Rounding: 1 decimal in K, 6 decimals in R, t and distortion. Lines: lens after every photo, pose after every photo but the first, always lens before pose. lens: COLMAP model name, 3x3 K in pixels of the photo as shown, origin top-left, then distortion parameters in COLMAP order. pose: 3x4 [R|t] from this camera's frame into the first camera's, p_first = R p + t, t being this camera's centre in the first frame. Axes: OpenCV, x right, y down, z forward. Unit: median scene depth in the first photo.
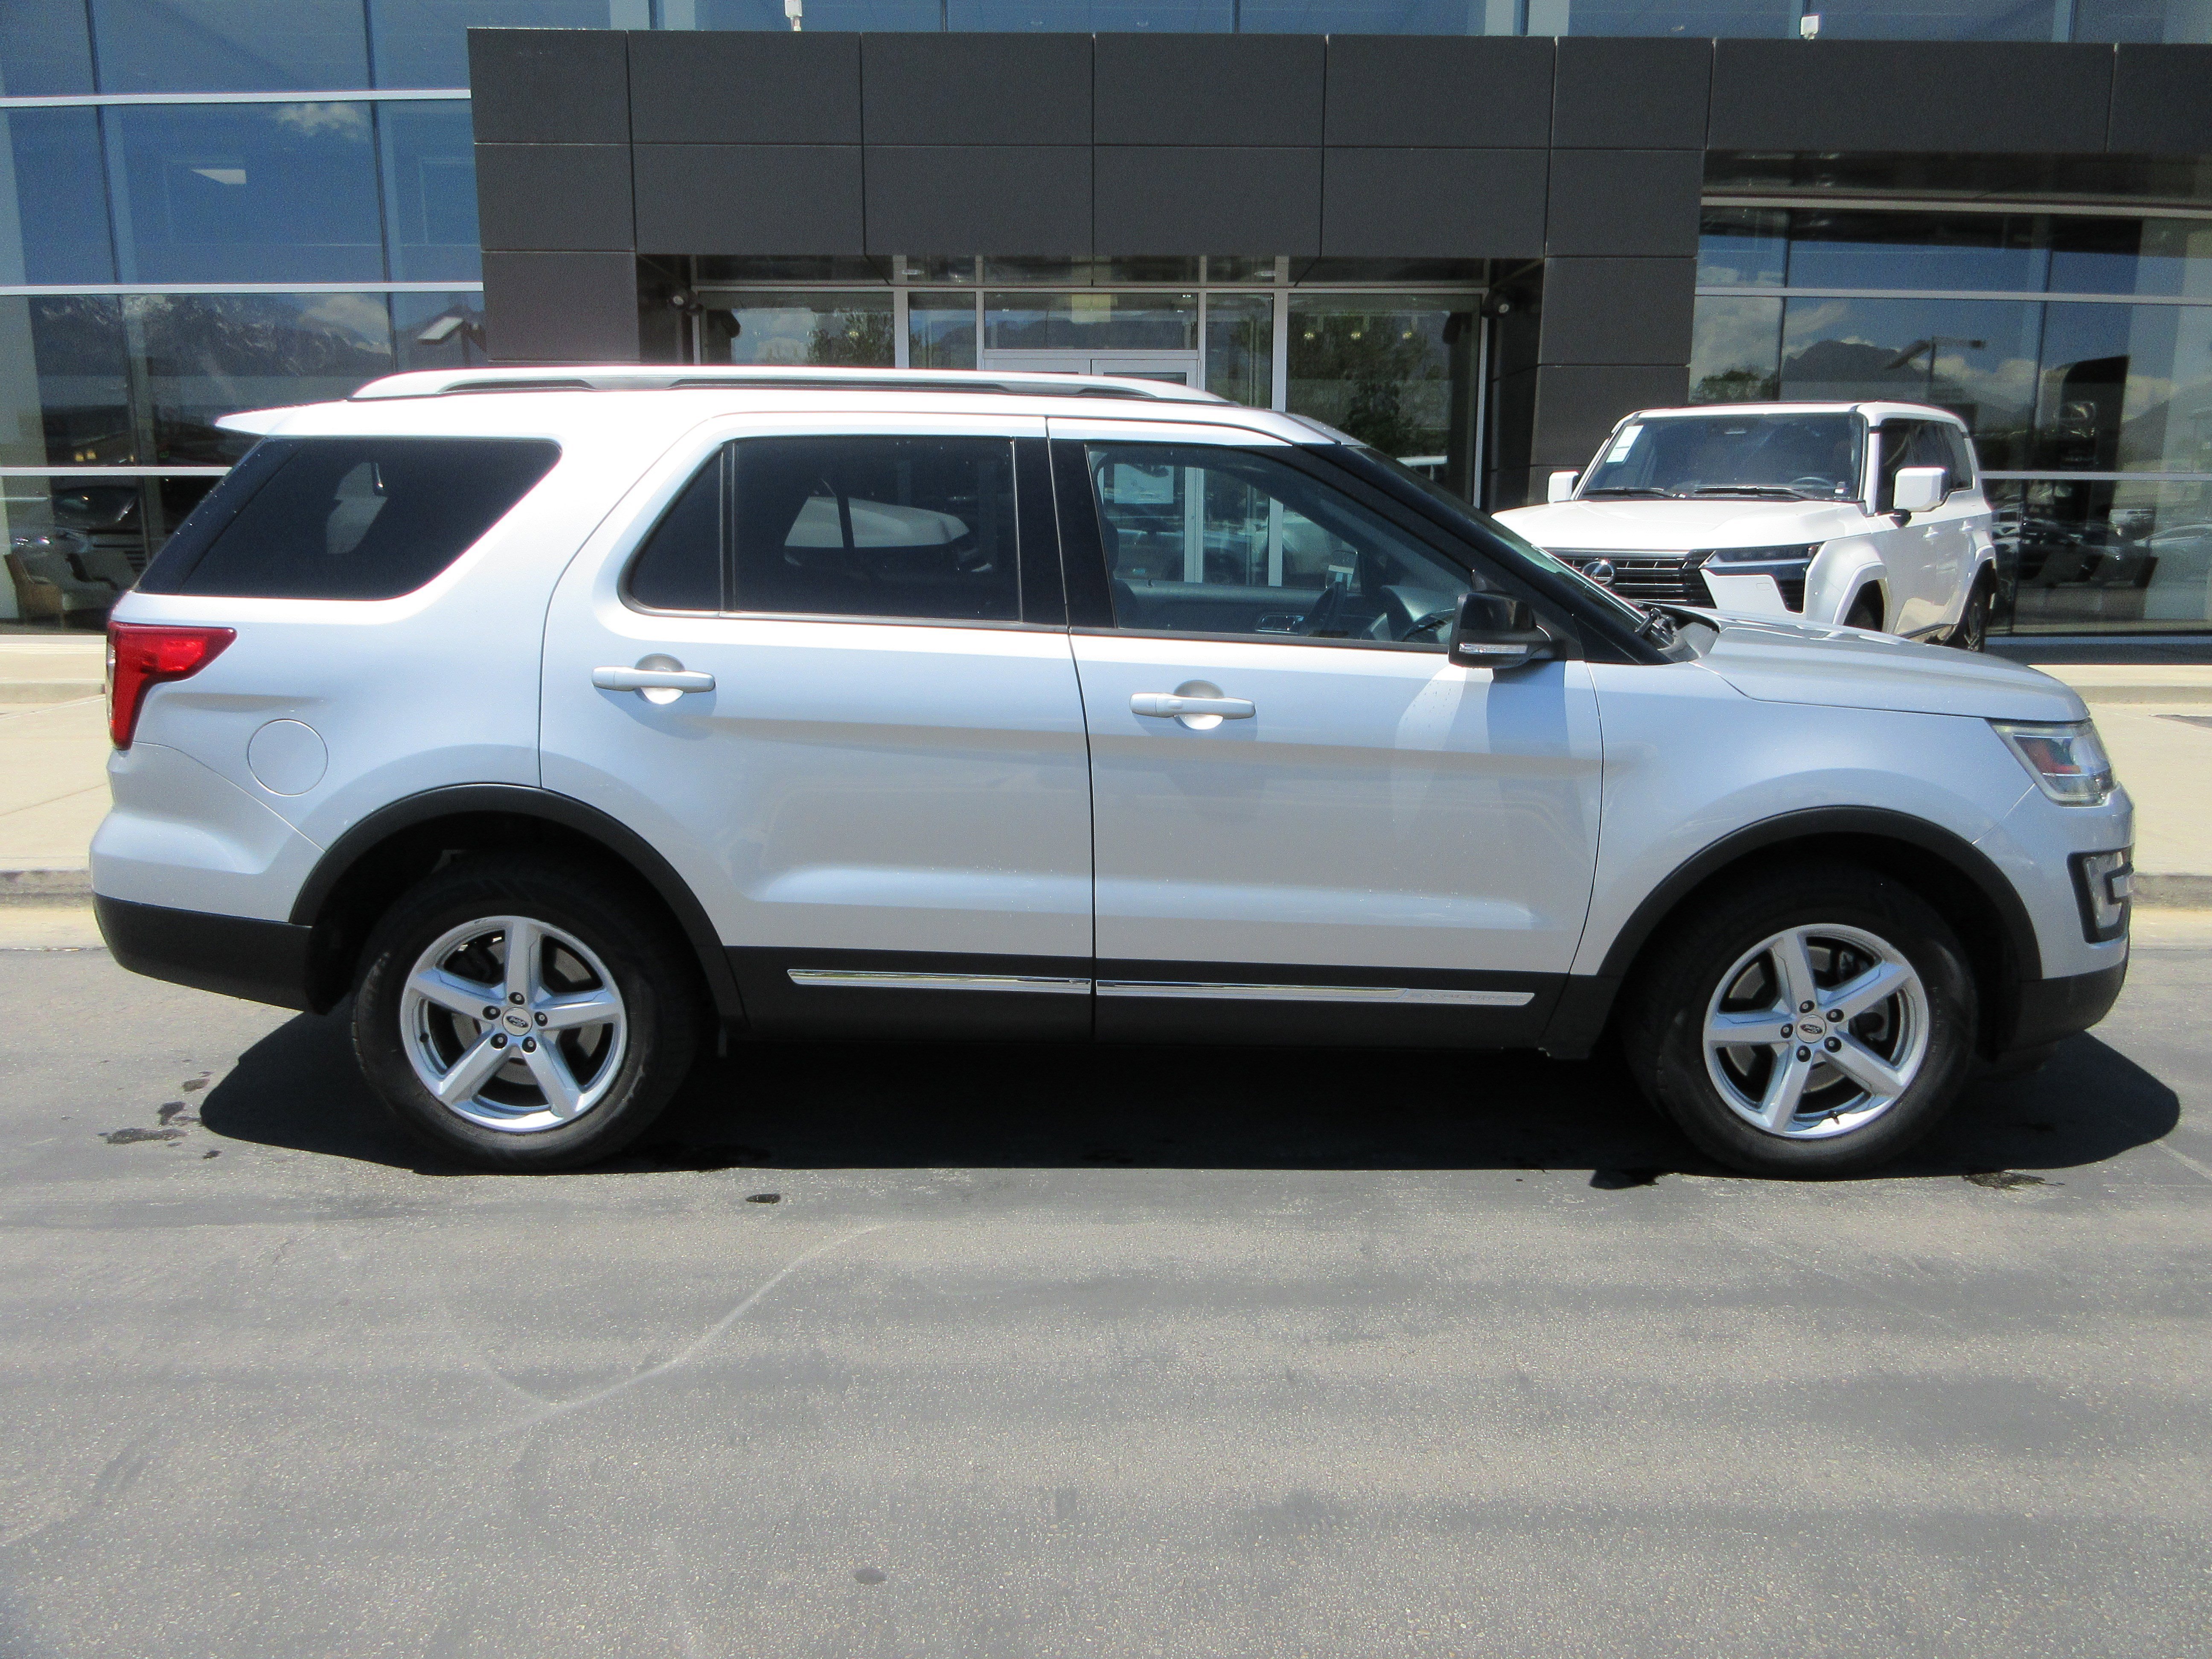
lens RADIAL K [[1635.8, 0, 1105.3], [0, 1635.8, 821.6], [0, 0, 1]] dist [-0.003783, 0.011364]
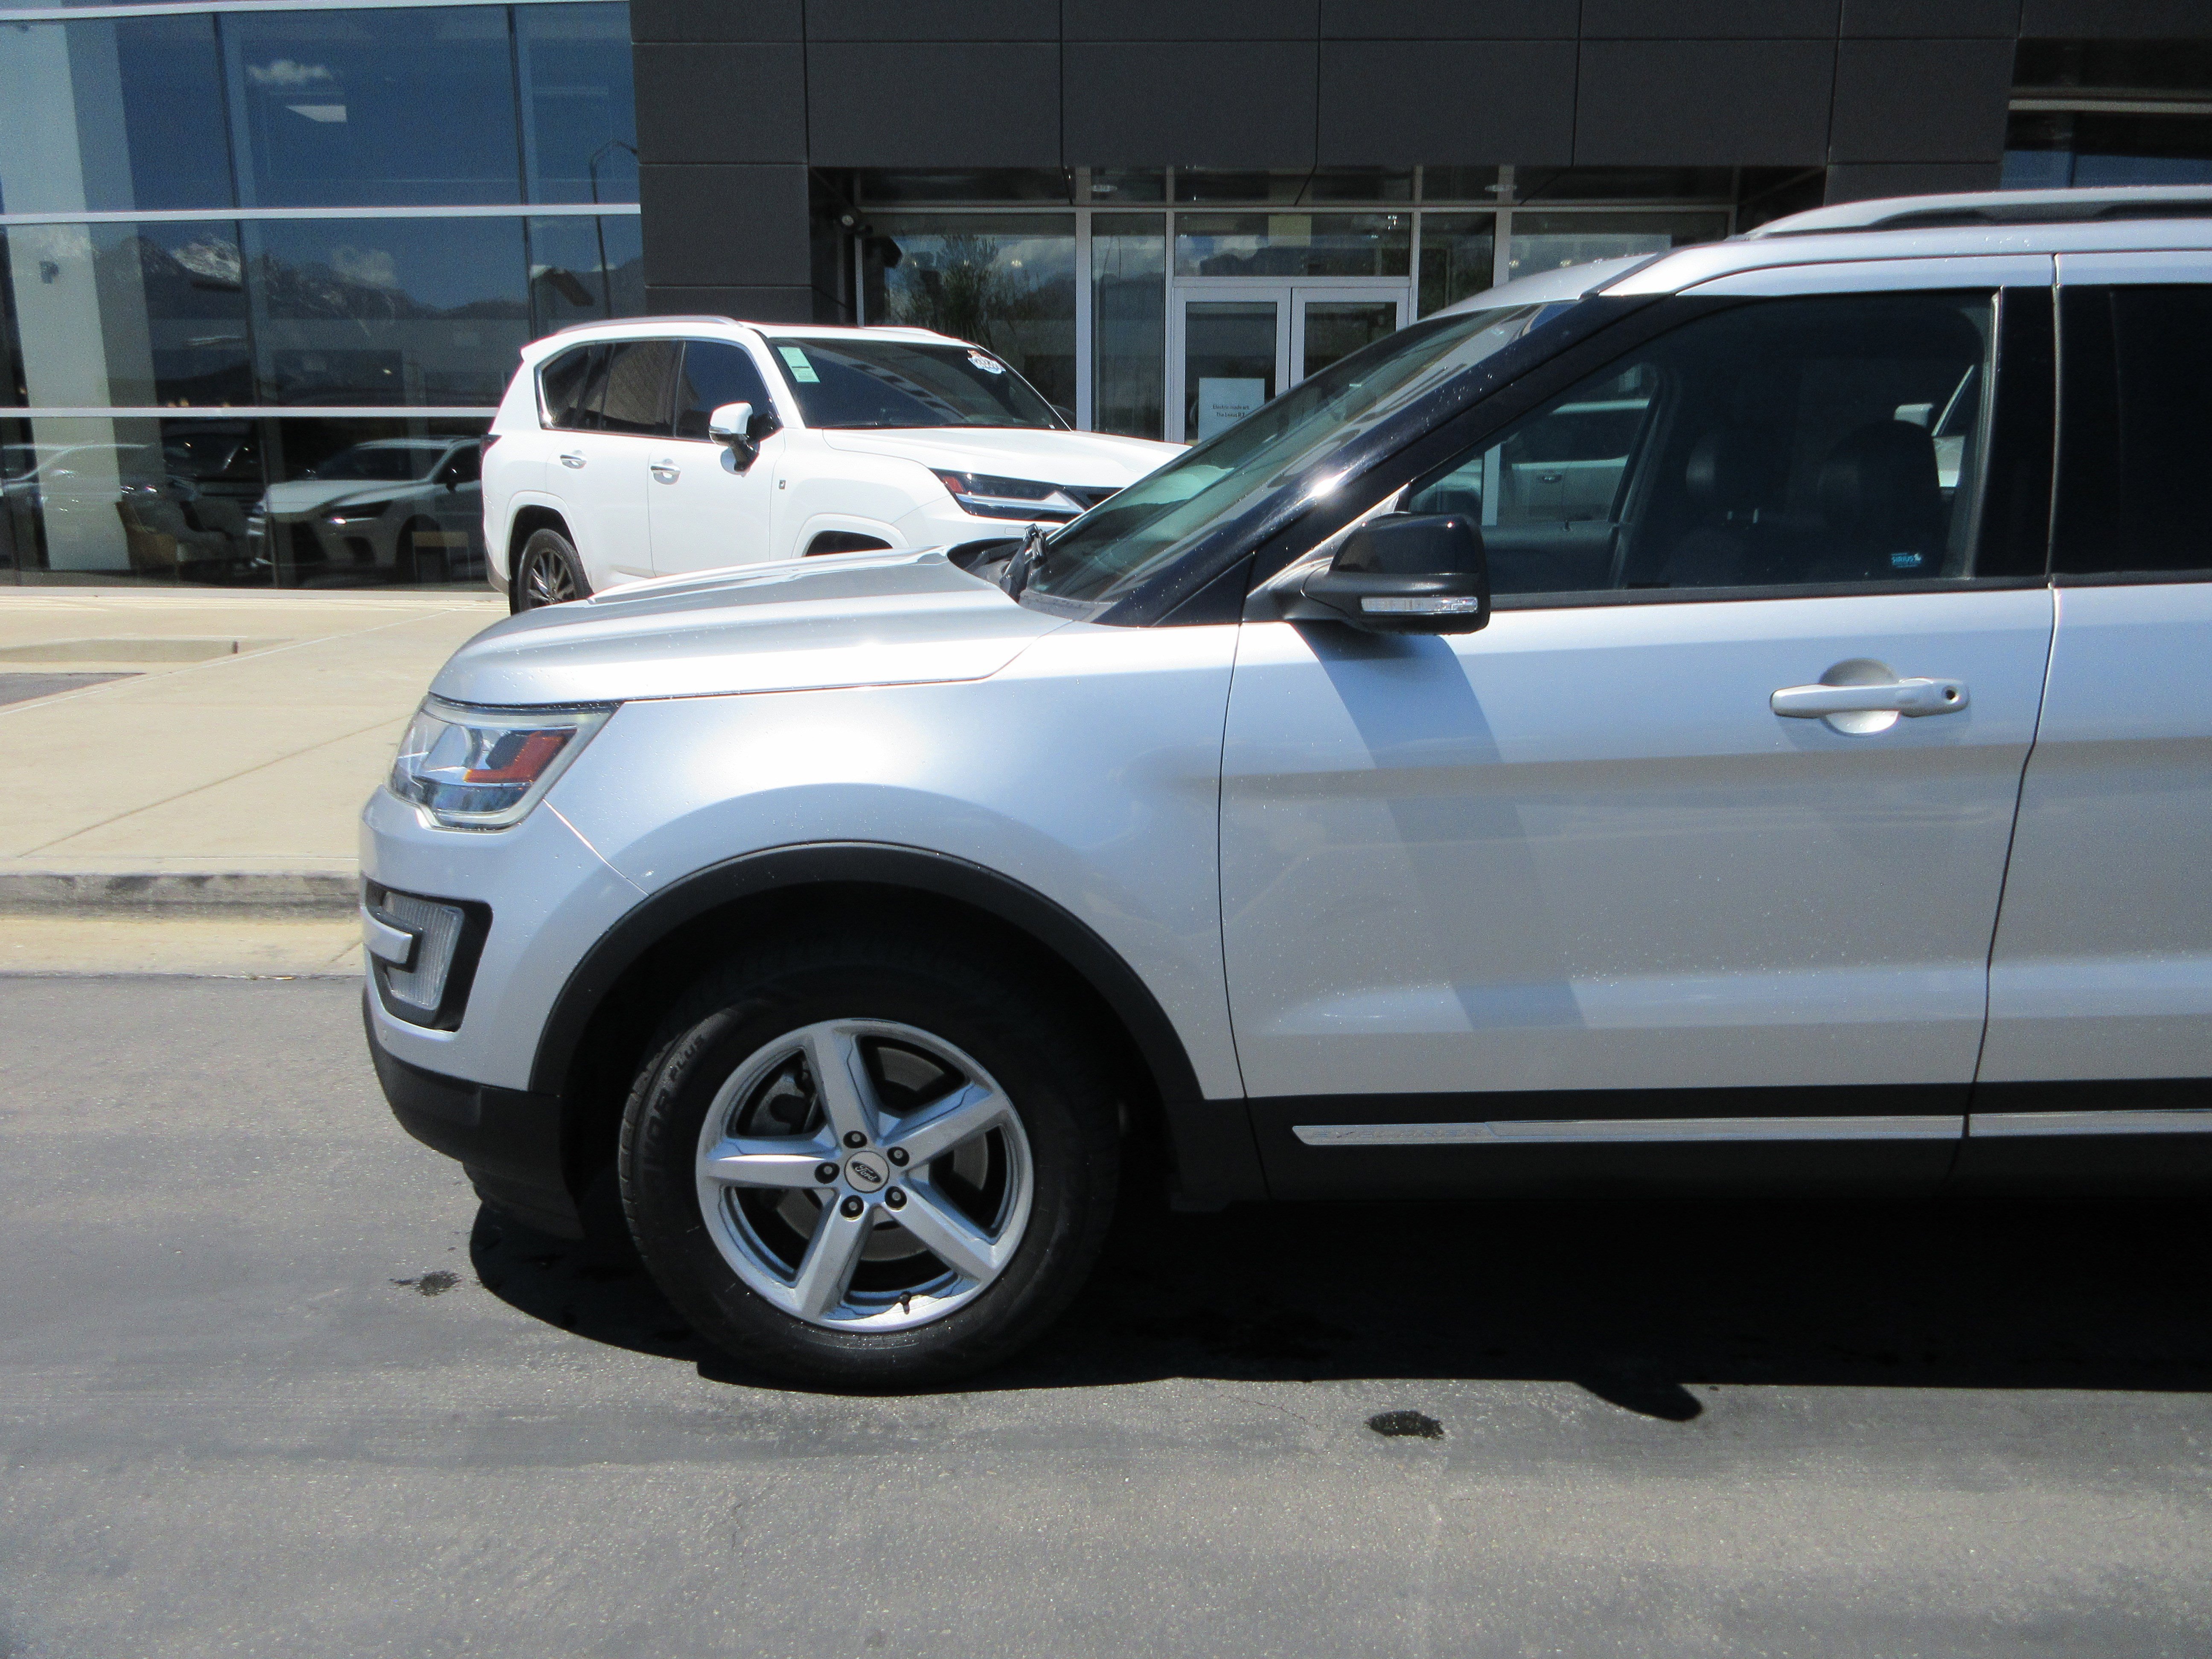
lens RADIAL K [[1635.8, 0, 1103.6], [0, 1635.8, 822.7], [0, 0, 1]] dist [-0.003783, 0.011364]
pose [[0.999361, 0.008608, -0.034681, -0.305036], [-0.007699, 0.999625, 0.026263, -0.033886], [0.034894, -0.025979, 0.999053, 0.322051]]
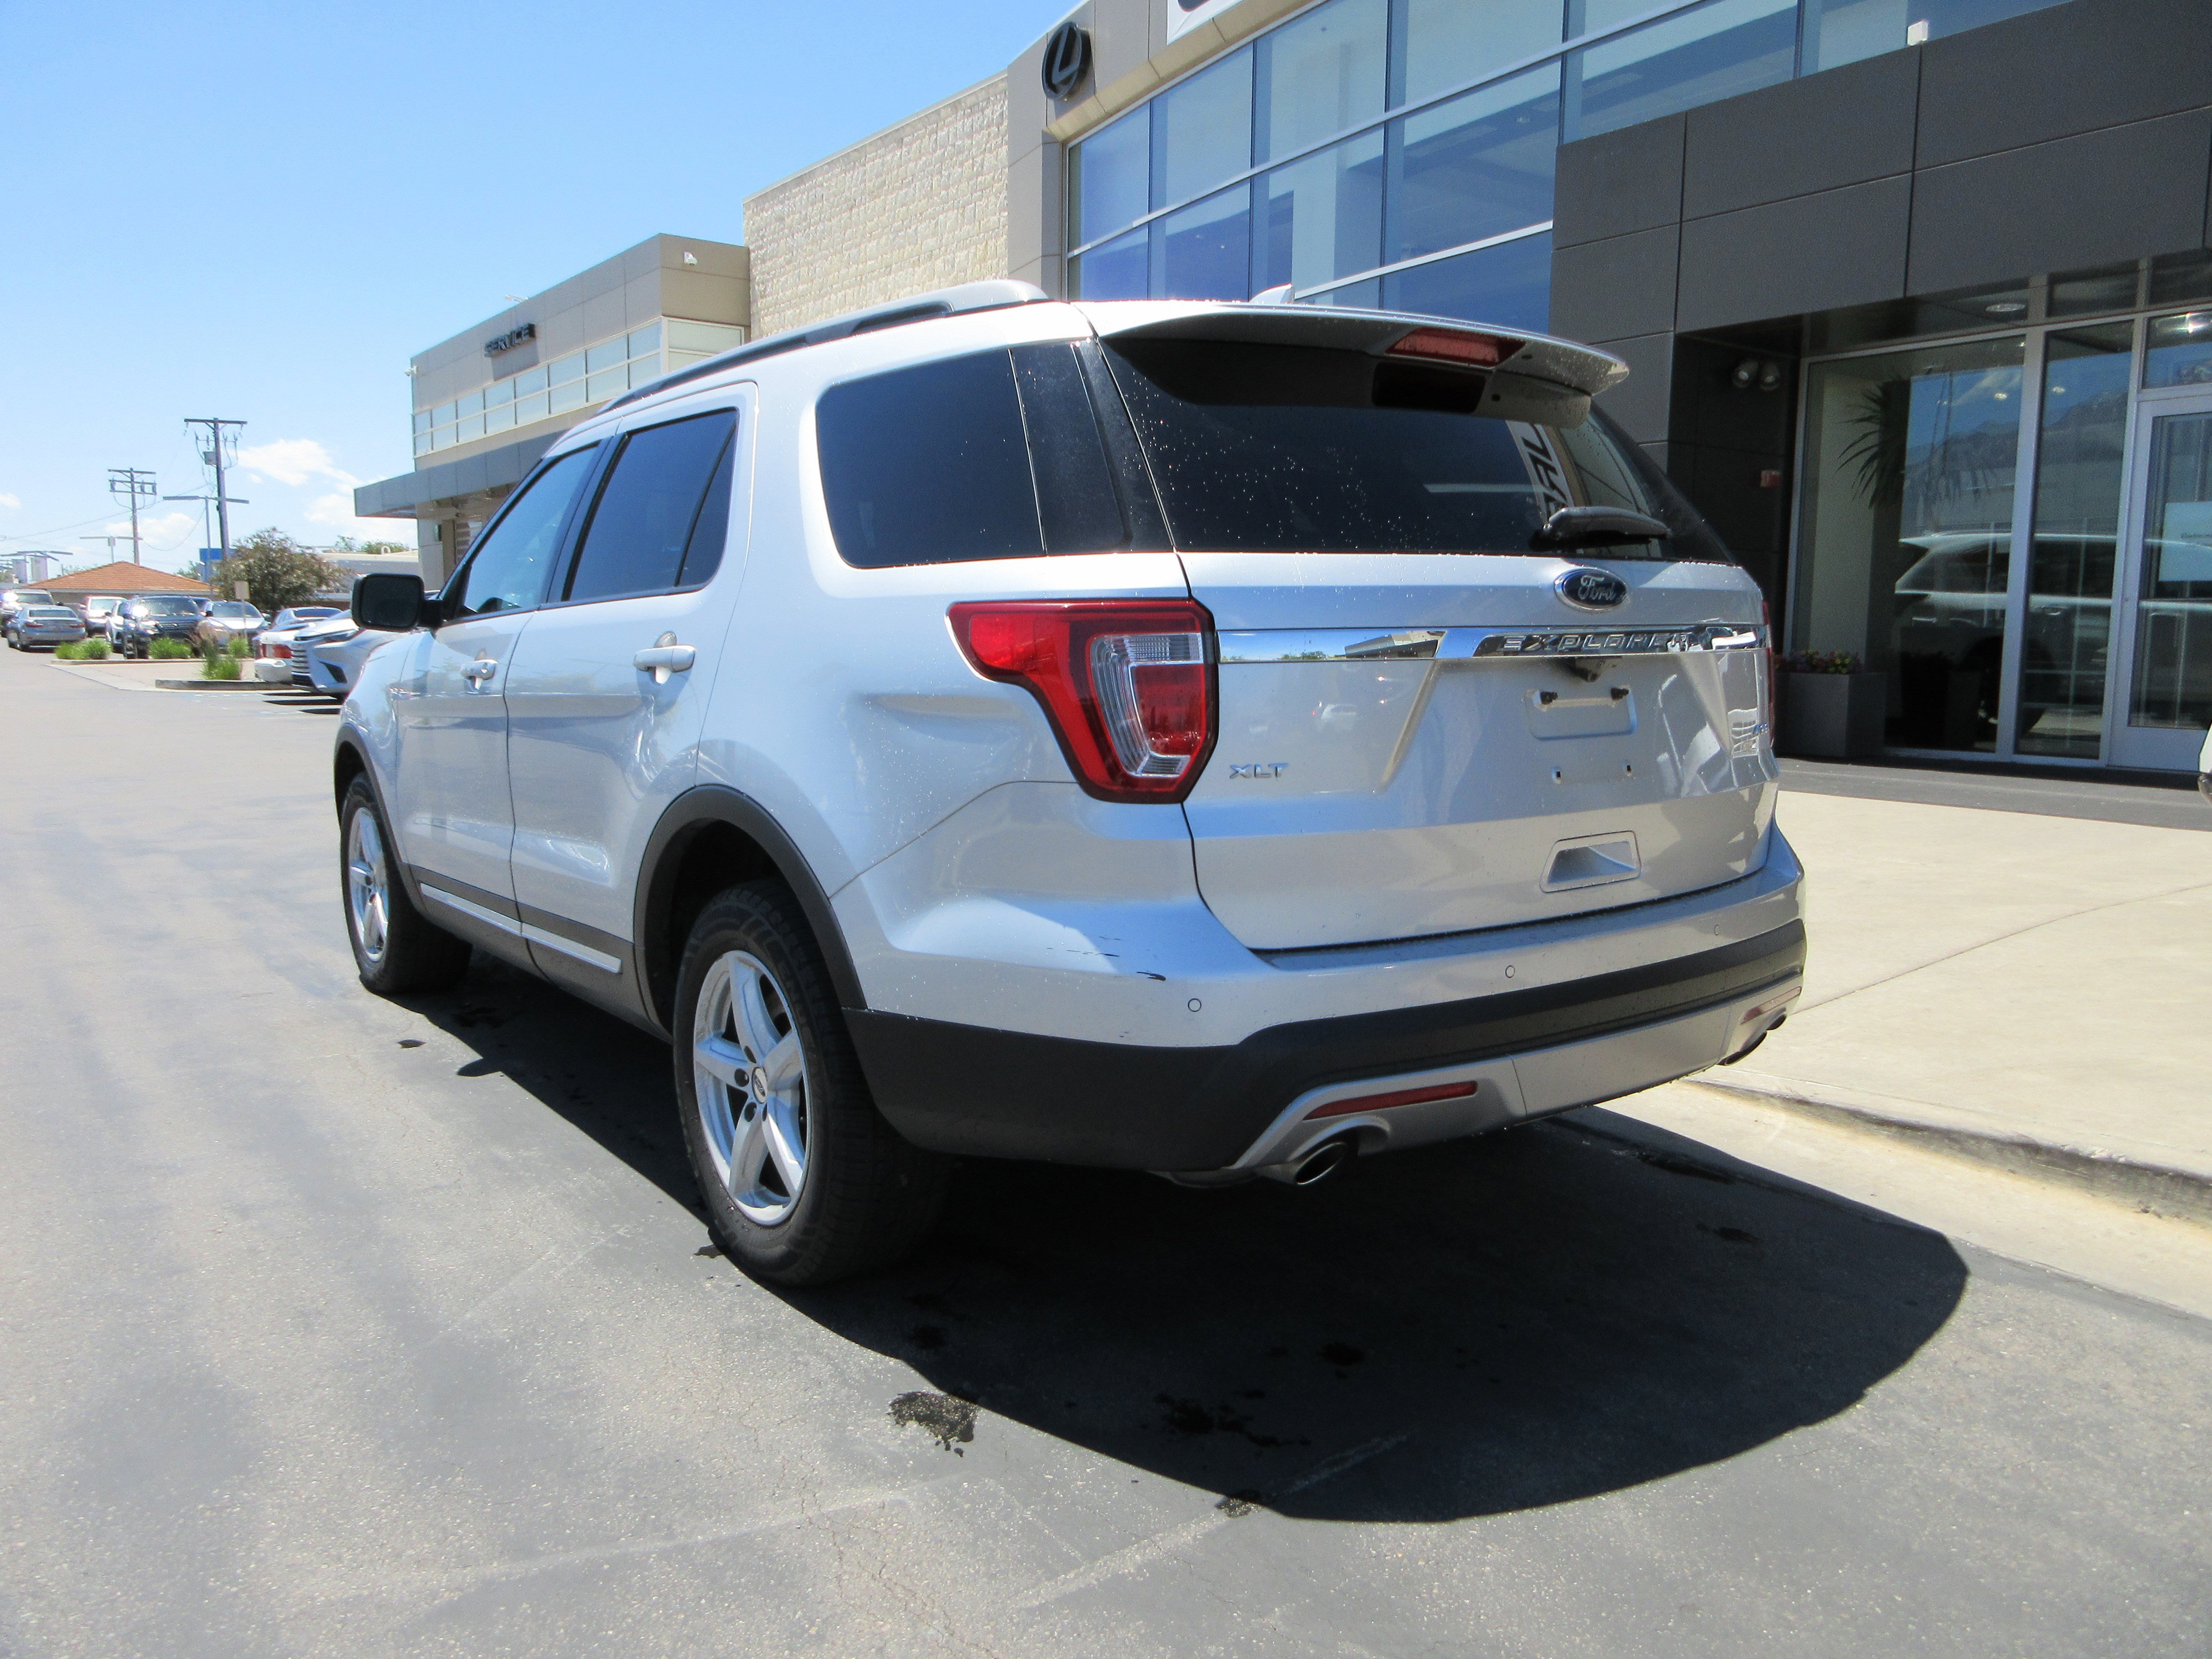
lens RADIAL K [[1635.8, 0, 1100.7], [0, 1635.8, 822.7], [0, 0, 1]] dist [-0.003783, 0.011364]
pose [[0.582552, 0.097625, -0.806910, 1.117938], [-0.157492, 0.987503, 0.005772, -0.036368], [0.797389, 0.123719, 0.590647, 0.635394]]
